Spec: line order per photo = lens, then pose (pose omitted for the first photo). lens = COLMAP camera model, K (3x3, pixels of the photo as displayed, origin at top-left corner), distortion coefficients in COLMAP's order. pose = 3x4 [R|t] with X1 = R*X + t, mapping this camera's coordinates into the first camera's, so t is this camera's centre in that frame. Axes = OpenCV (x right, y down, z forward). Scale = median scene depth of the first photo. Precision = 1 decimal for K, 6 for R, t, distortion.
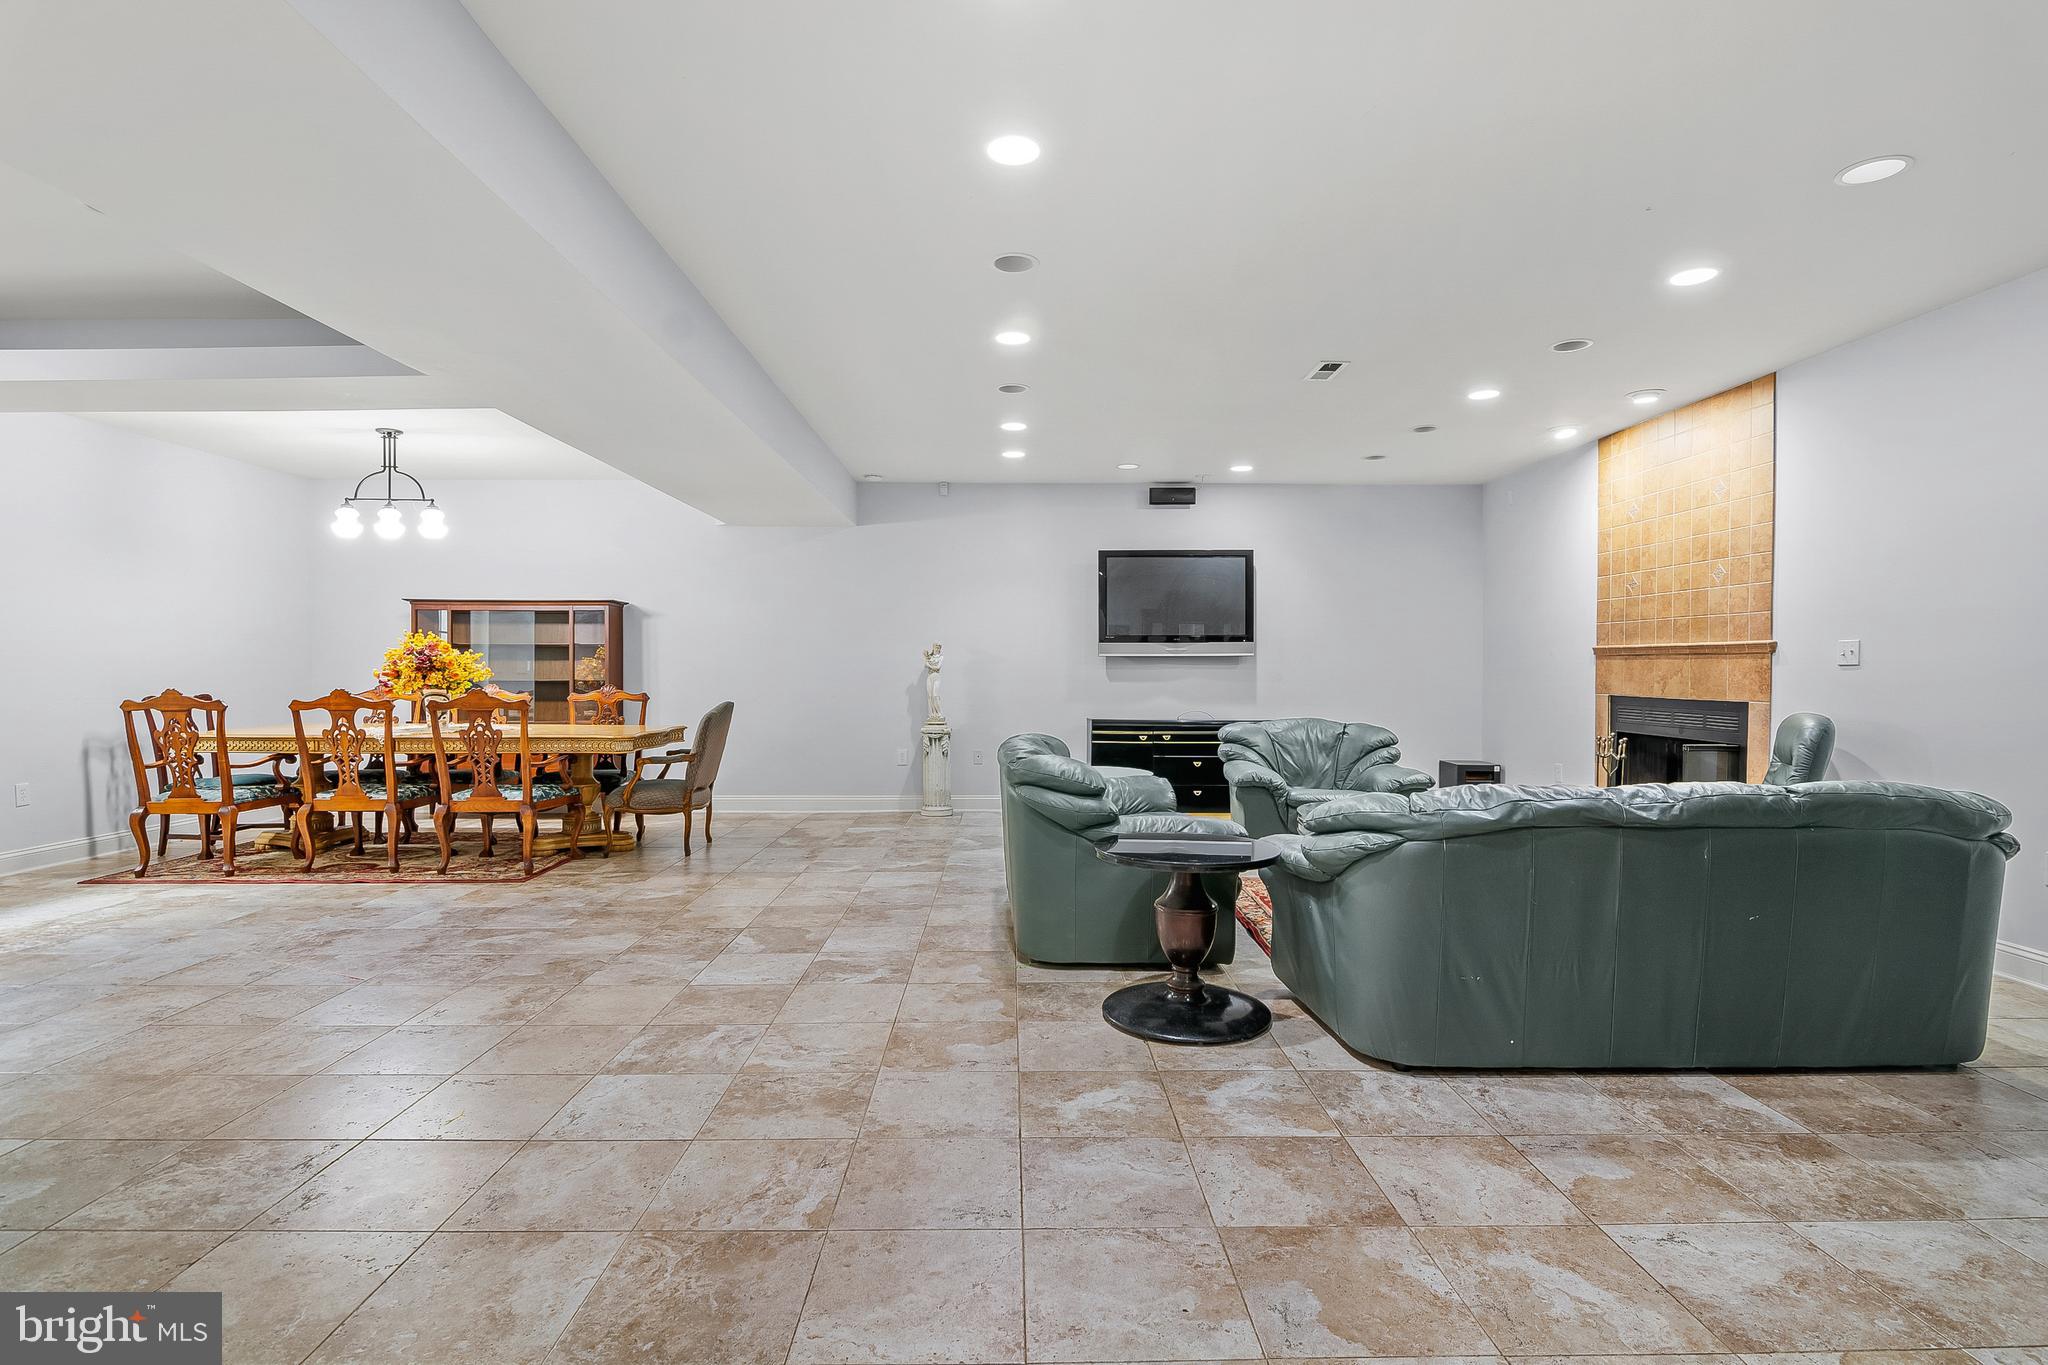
lens RADIAL K [[991.7, 0, 1028.0], [0, 991.7, 684.6], [0, 0, 1]] dist [-0.004226, -0.005470]
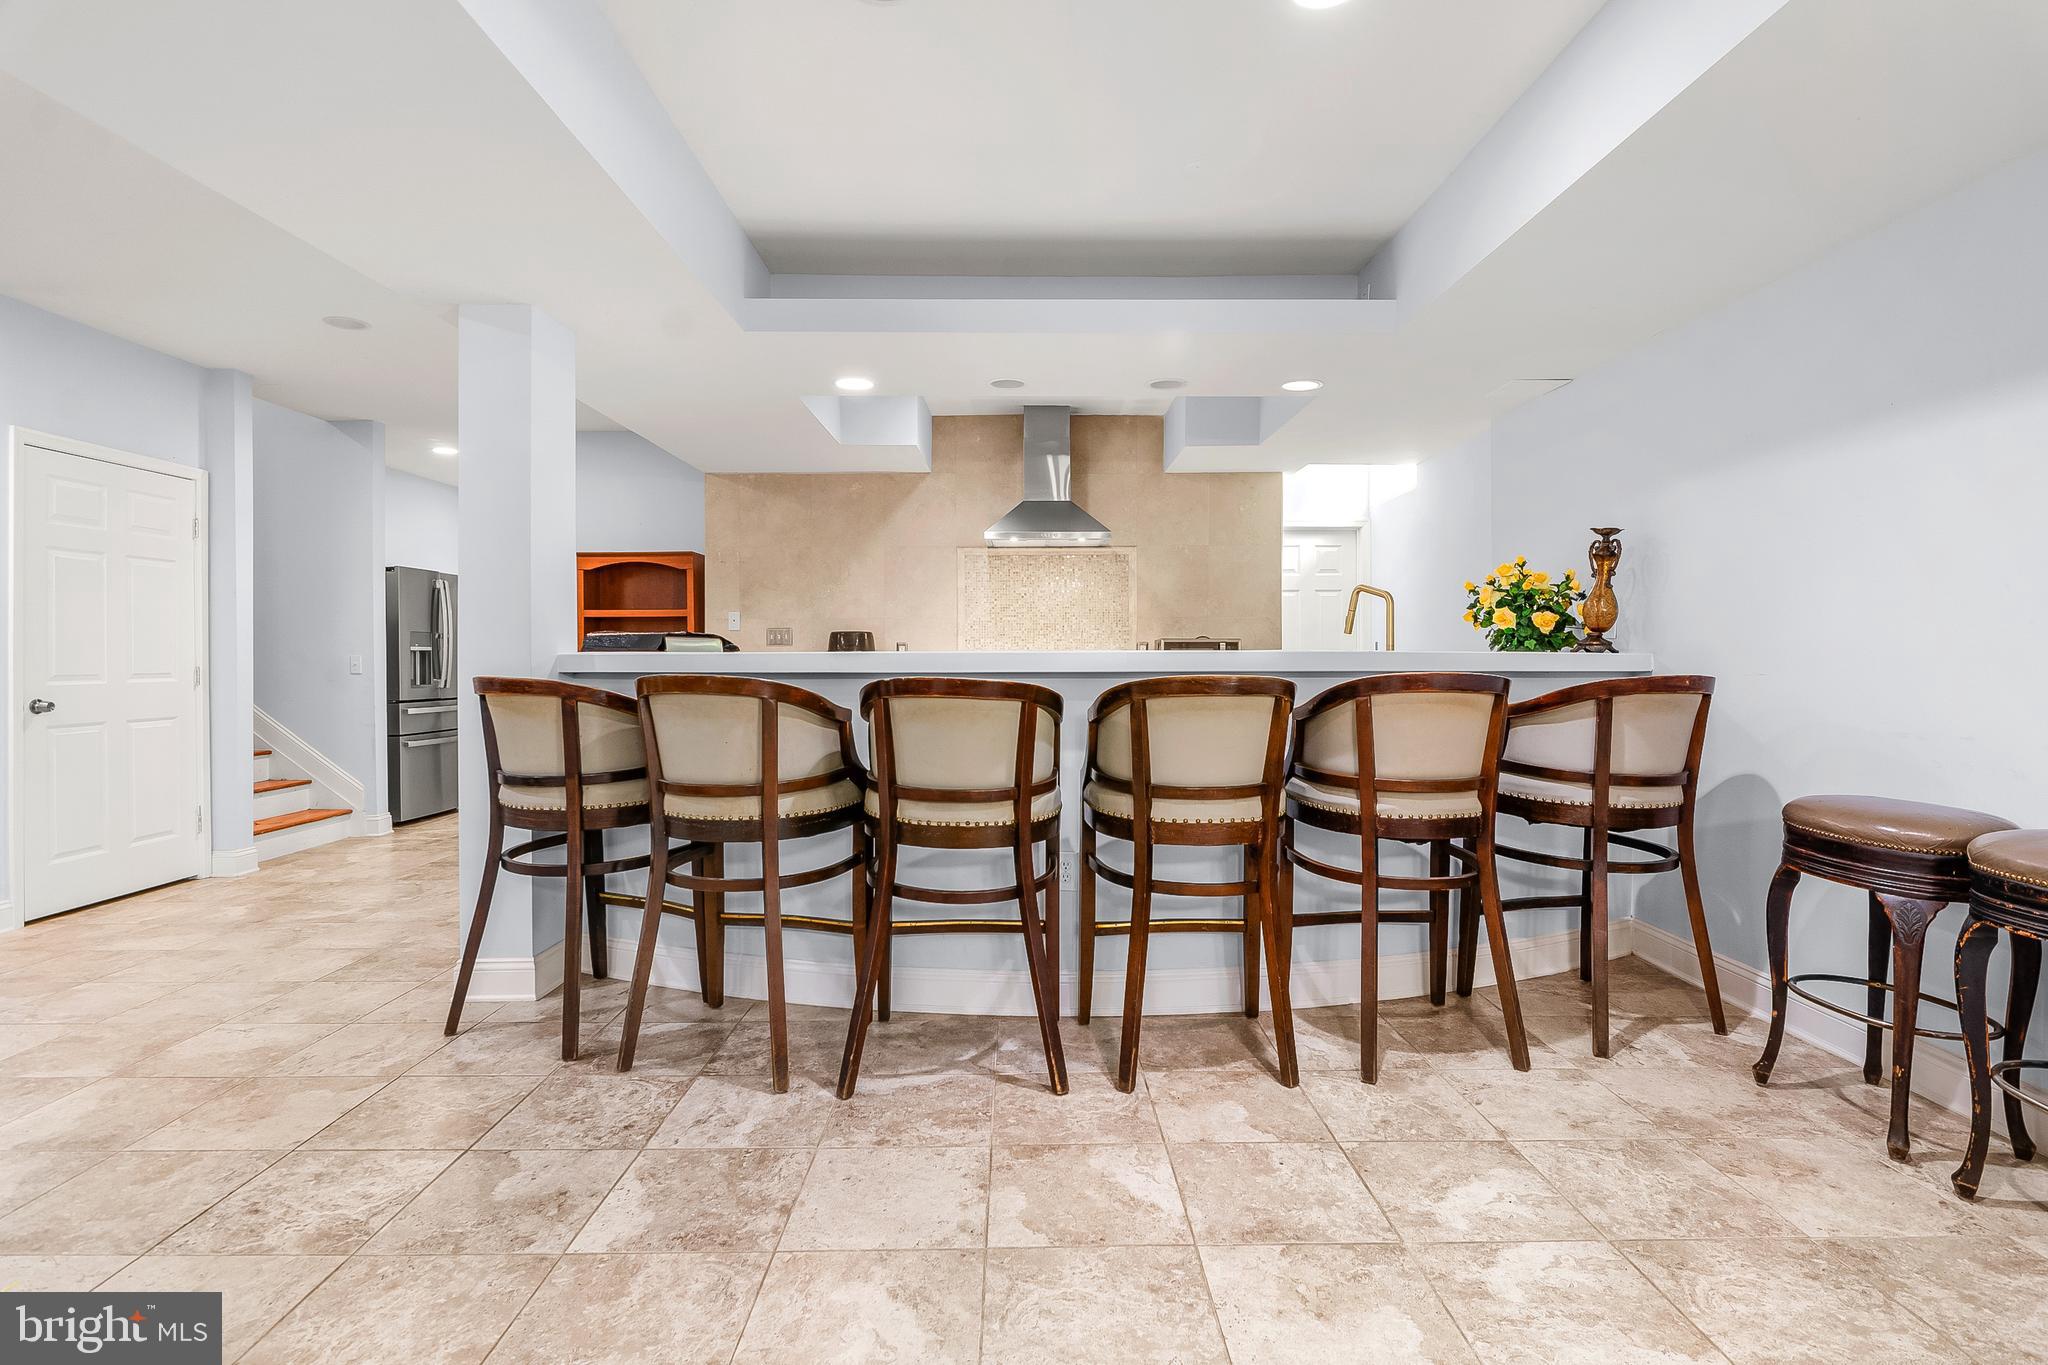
lens RADIAL K [[991.7, 0, 1033.7], [0, 991.7, 659.9], [0, 0, 1]] dist [-0.004226, -0.005470]
pose [[-0.999994, 0.001347, 0.003074, -0.579385], [0.001418, 0.999731, 0.023138, -0.010578], [-0.003042, 0.023142, -0.999728, 0.739086]]
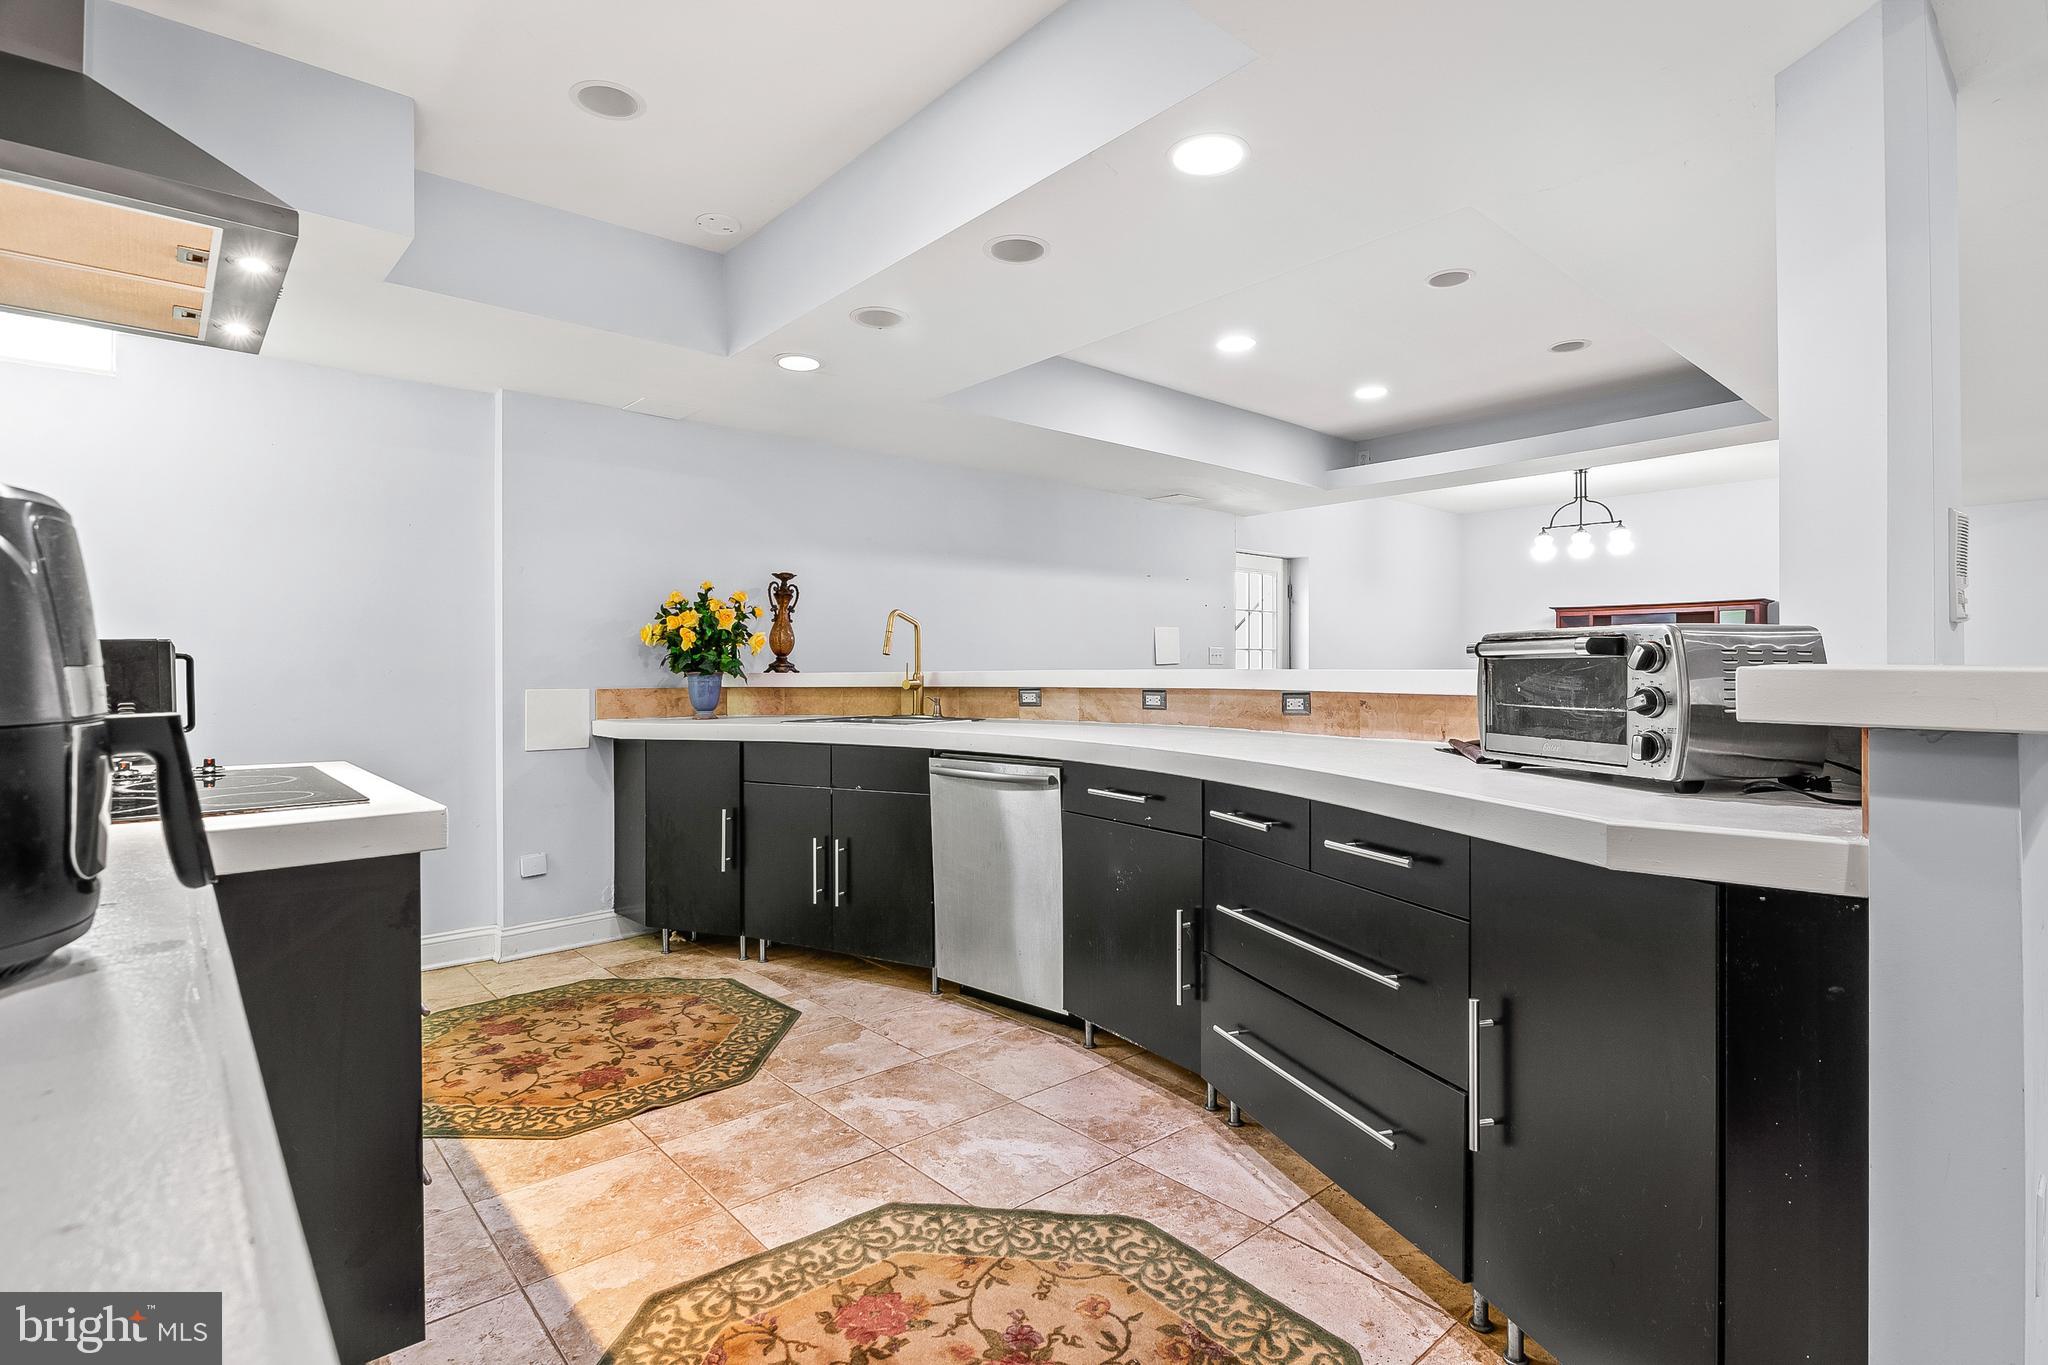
lens RADIAL K [[991.7, 0, 1030.3], [0, 991.7, 666.6], [0, 0, 1]] dist [-0.004226, -0.005470]
pose [[0.657069, -0.005429, -0.753811, -0.201453], [-0.007511, 0.999877, -0.013749, 0.004538], [0.753793, 0.014695, 0.656948, -0.301102]]
